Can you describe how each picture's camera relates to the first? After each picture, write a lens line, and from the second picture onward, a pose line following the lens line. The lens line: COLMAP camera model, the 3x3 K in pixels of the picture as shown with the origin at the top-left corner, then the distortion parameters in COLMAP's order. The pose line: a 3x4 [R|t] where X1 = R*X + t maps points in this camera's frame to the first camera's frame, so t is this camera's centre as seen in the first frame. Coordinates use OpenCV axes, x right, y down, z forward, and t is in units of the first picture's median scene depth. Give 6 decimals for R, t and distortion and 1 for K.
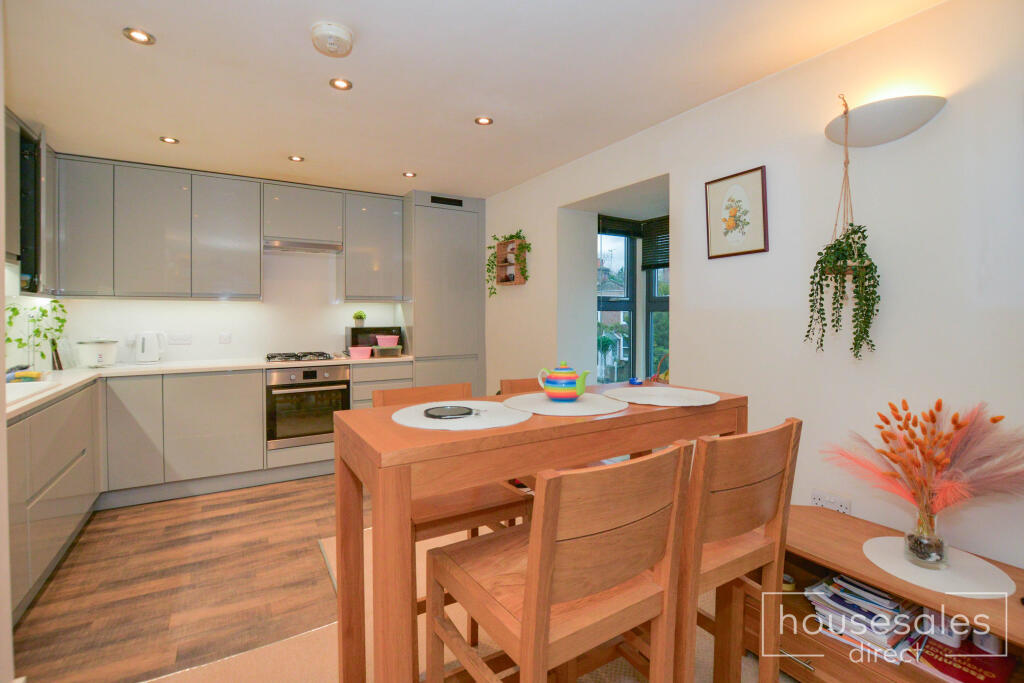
lens RADIAL K [[453.8, 0, 514.2], [0, 453.8, 316.7], [0, 0, 1]] dist [-0.030868, 0.000512]
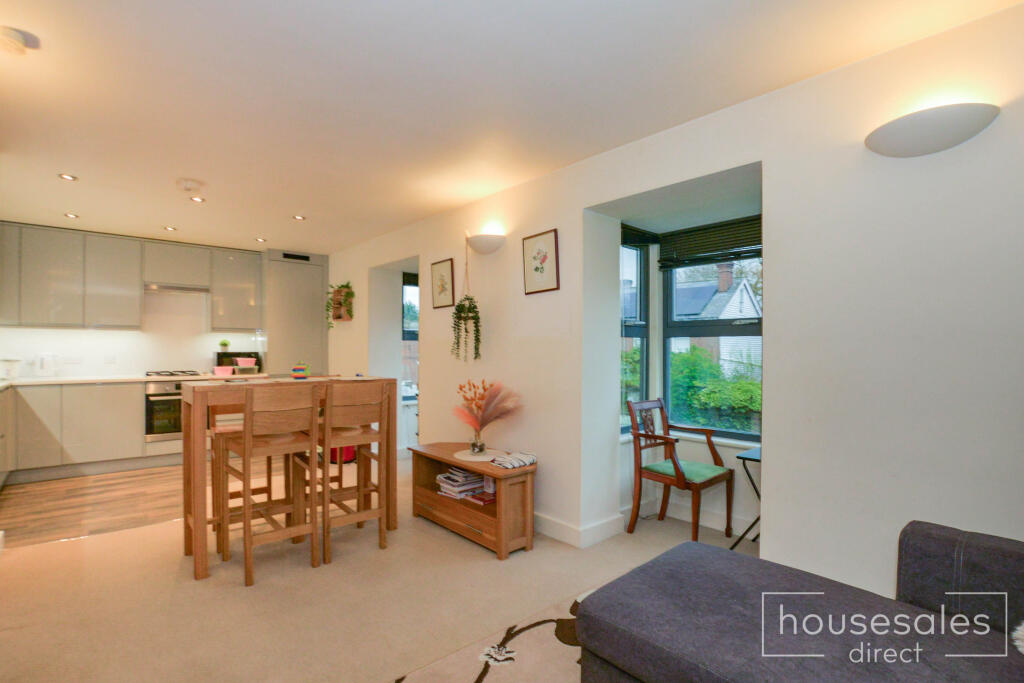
lens RADIAL K [[465.7, 0, 506.6], [0, 465.7, 350.0], [0, 0, 1]] dist [-0.029377, -0.000147]
pose [[0.985670, 0.005473, 0.168595, 0.266234], [-0.005011, 0.999982, -0.003163, 0.019950], [-0.168609, 0.002272, 0.985680, -0.499237]]
